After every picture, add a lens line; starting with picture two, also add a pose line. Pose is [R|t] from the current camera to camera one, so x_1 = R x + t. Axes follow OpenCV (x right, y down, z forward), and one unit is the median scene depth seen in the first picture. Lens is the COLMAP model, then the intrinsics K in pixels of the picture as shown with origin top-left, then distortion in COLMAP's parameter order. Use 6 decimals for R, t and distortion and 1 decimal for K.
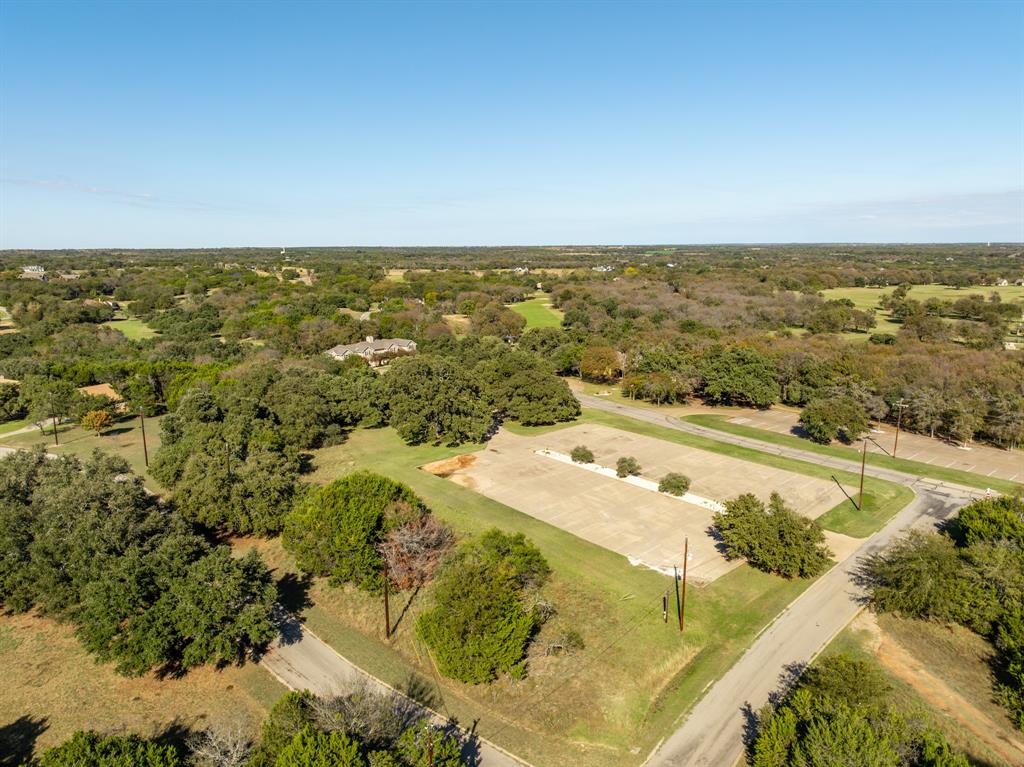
lens RADIAL K [[728.7, 0, 516.8], [0, 728.7, 379.4], [0, 0, 1]] dist [-0.023675, 0.008032]
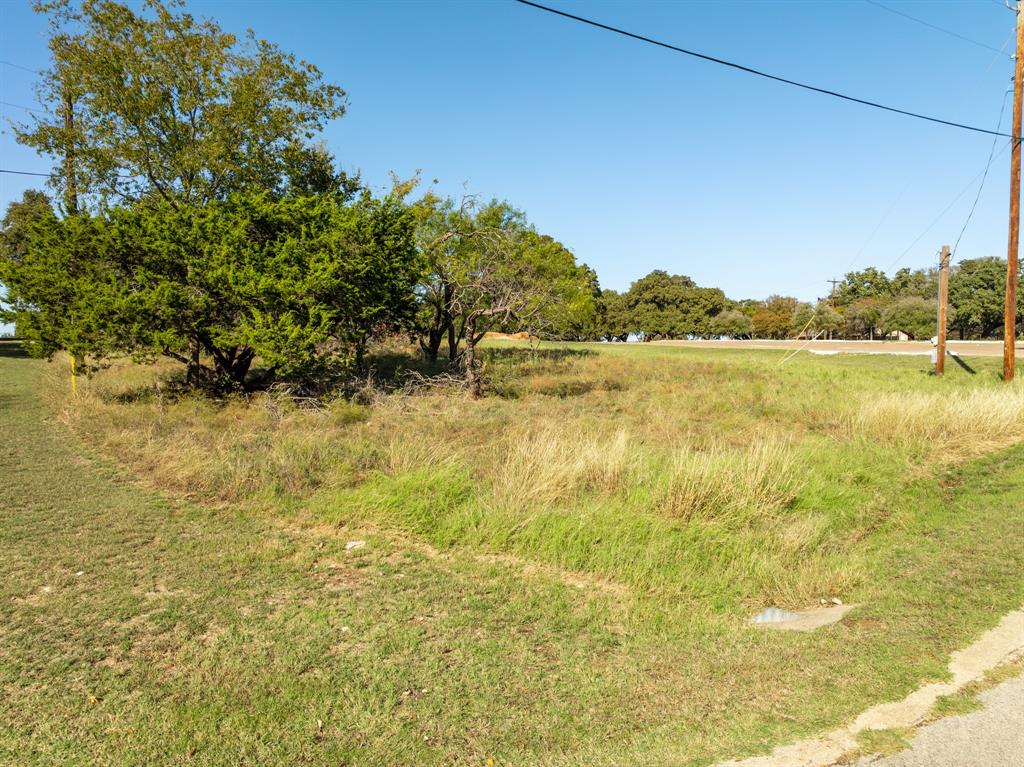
lens RADIAL K [[728.7, 0, 516.8], [0, 728.7, 379.4], [0, 0, 1]] dist [-0.023675, 0.008032]
pose [[0.967963, 0.020527, -0.250252, 0.140991], [-0.055762, 0.989339, -0.134535, 0.467390], [0.244822, 0.144179, 0.958788, 0.837670]]
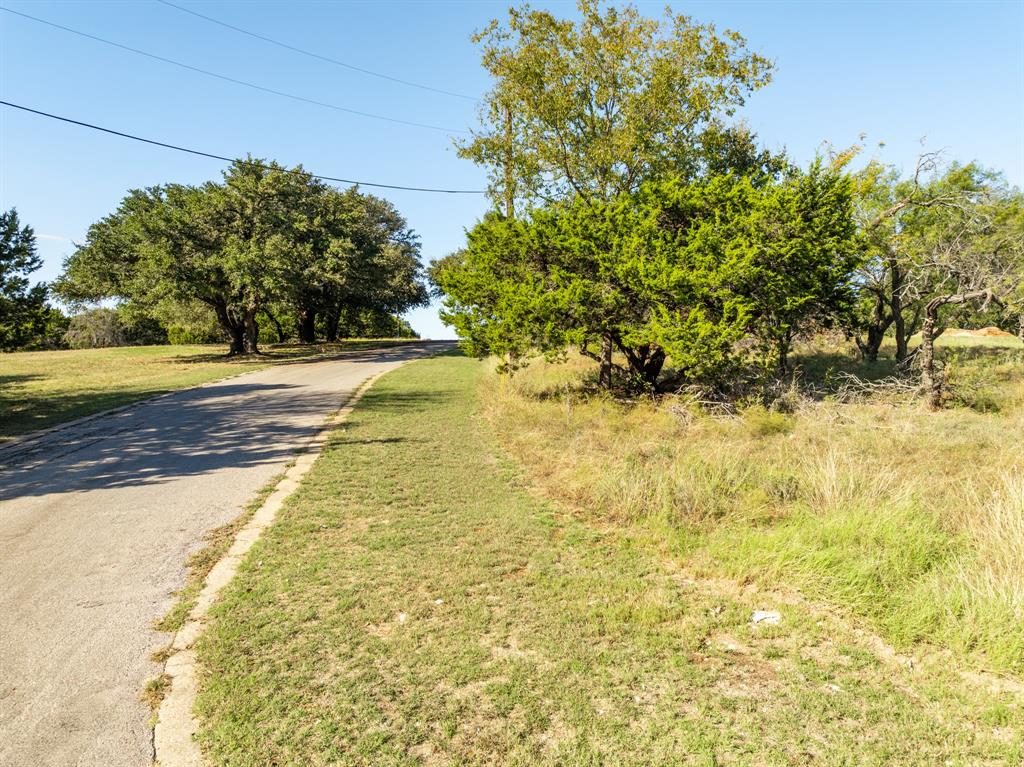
lens RADIAL K [[728.7, 0, 516.8], [0, 728.7, 379.4], [0, 0, 1]] dist [-0.023675, 0.008032]
pose [[0.682953, 0.036203, -0.729565, 0.127041], [-0.136937, 0.987409, -0.079190, 0.462820], [0.717512, 0.153988, 0.679311, 0.866638]]
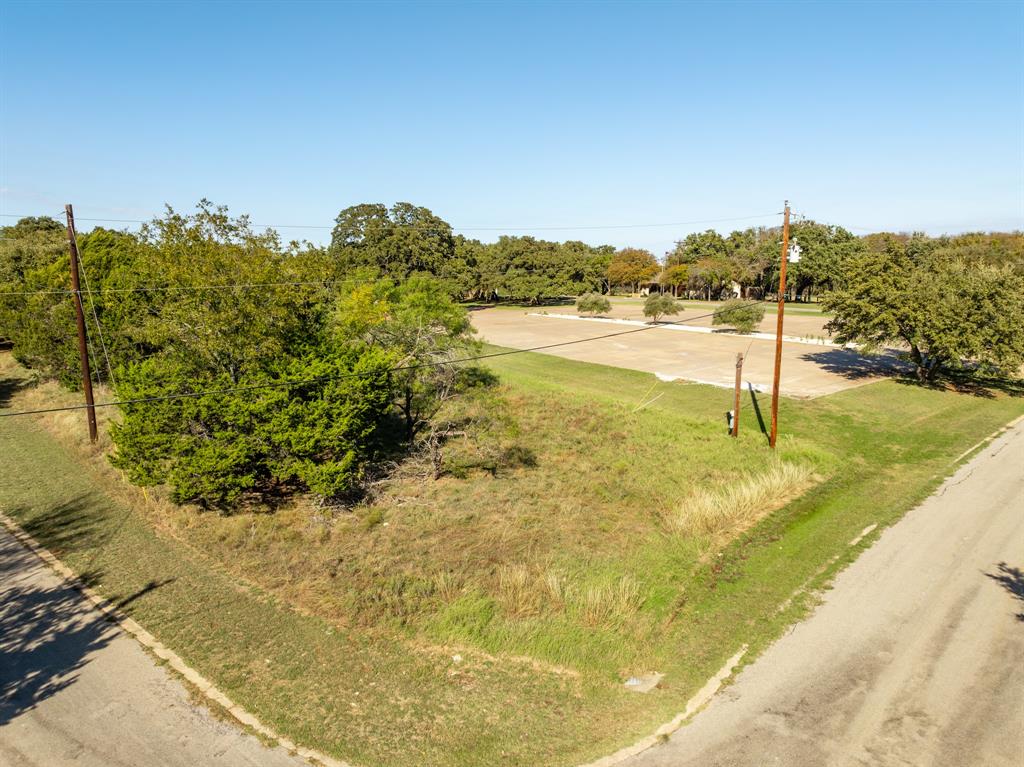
lens RADIAL K [[728.7, 0, 516.8], [0, 728.7, 379.4], [0, 0, 1]] dist [-0.023675, 0.008032]
pose [[0.998041, 0.014246, -0.060924, 0.123018], [-0.015921, 0.999506, -0.027084, 0.381767], [0.060508, 0.028001, 0.997775, 0.675910]]
